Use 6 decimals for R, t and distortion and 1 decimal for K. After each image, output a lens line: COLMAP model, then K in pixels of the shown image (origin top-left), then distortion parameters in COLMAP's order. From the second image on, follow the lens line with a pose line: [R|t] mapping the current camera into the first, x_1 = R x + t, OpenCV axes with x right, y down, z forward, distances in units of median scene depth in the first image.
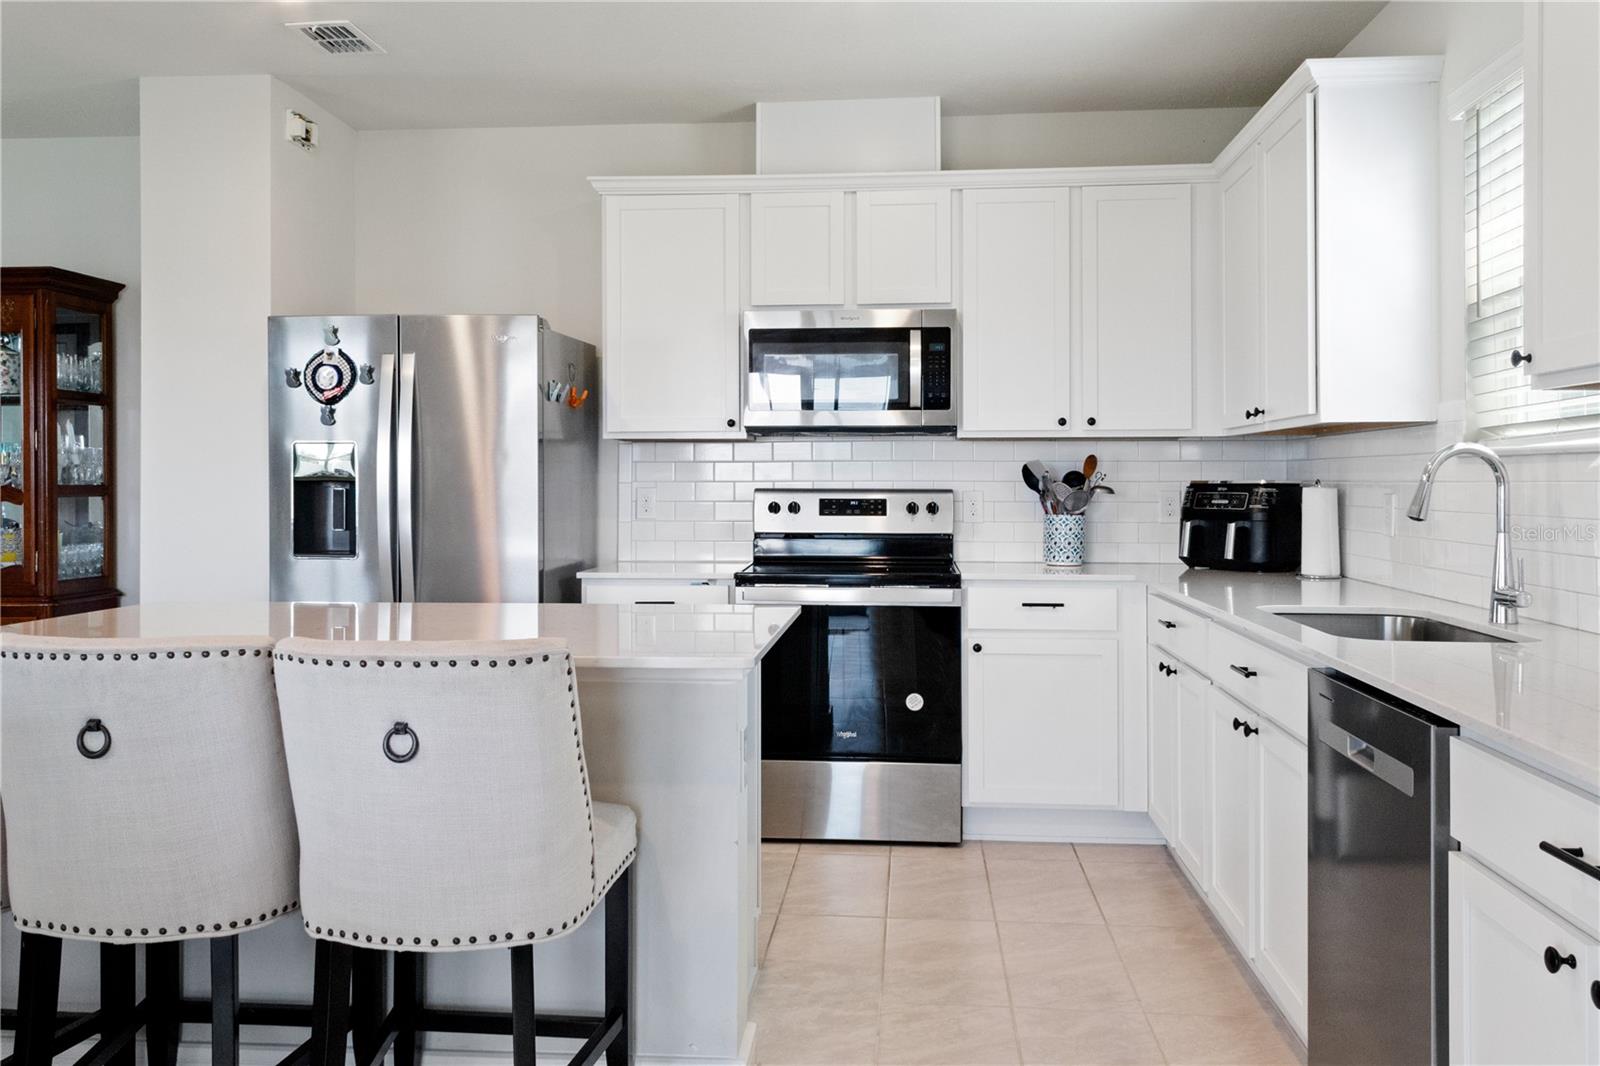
lens RADIAL K [[1257.8, 0, 800.9], [0, 1257.8, 481.0], [0, 0, 1]] dist [0.006085, -0.004345]
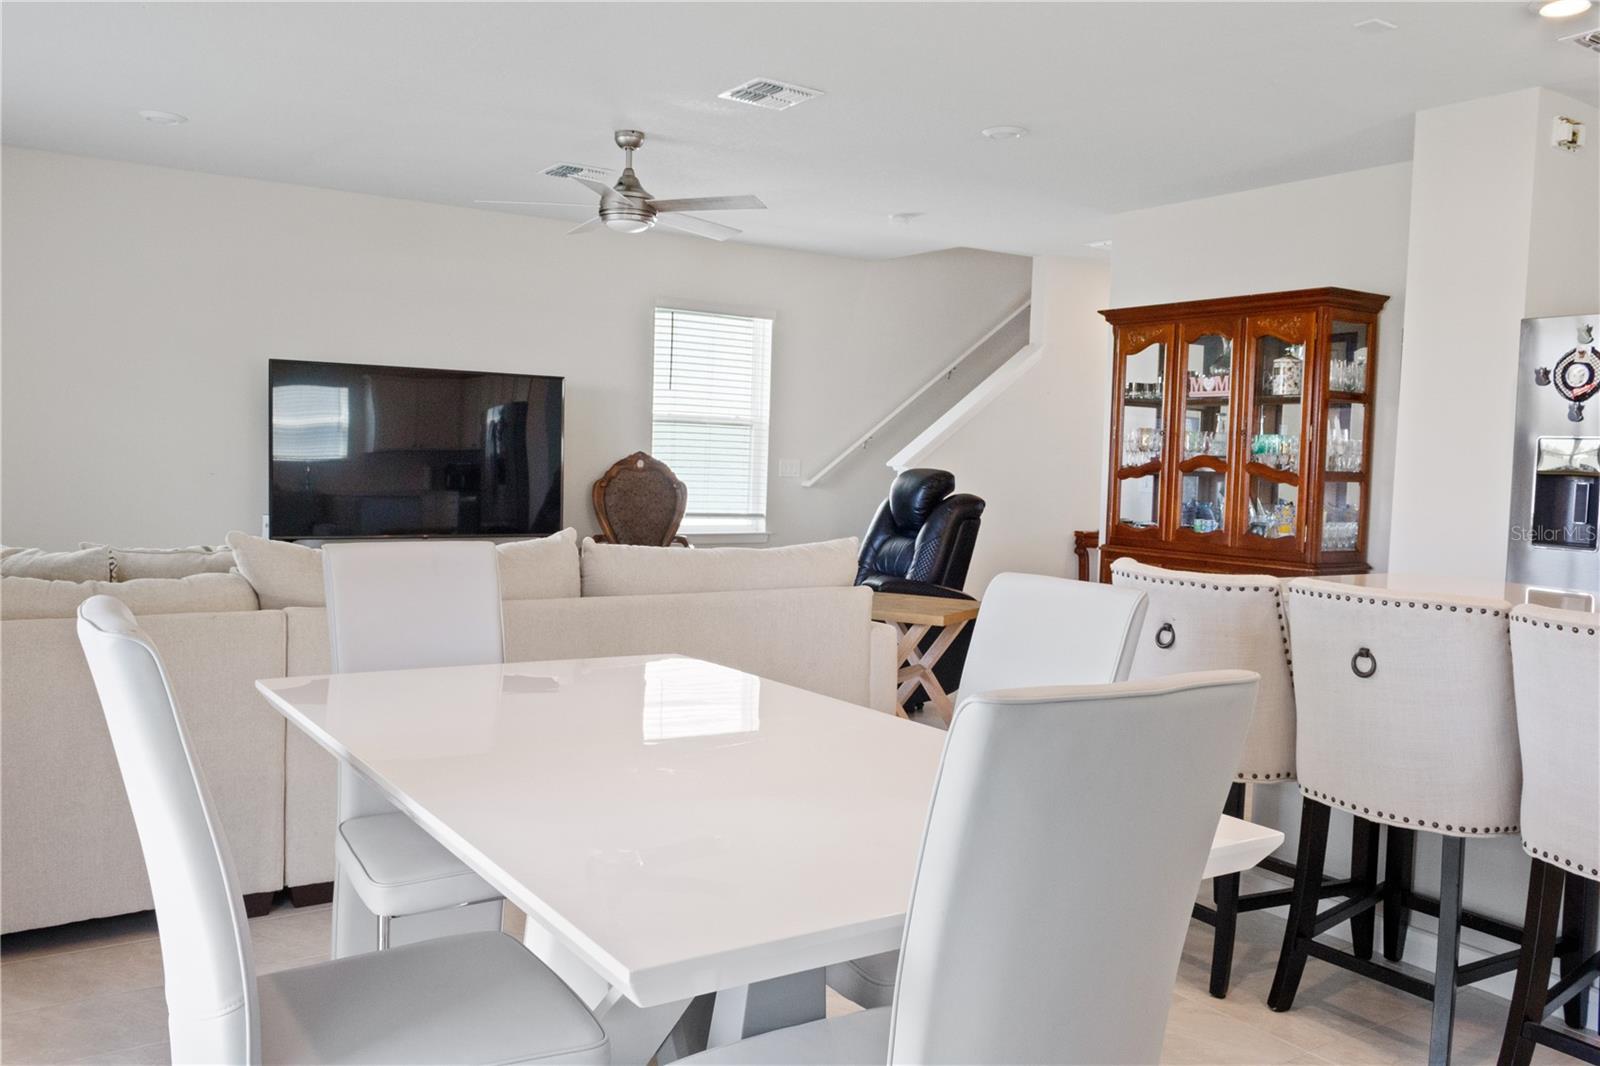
lens RADIAL K [[1318.7, 0, 800.0], [0, 1318.7, 533.0], [0, 0, 1]] dist [0.006903, -0.001423]
pose [[0.629012, 0.068075, -0.774409, 0.071701], [-0.033577, 0.997608, 0.060423, 0.002905], [0.776670, -0.012005, 0.629793, -0.182074]]
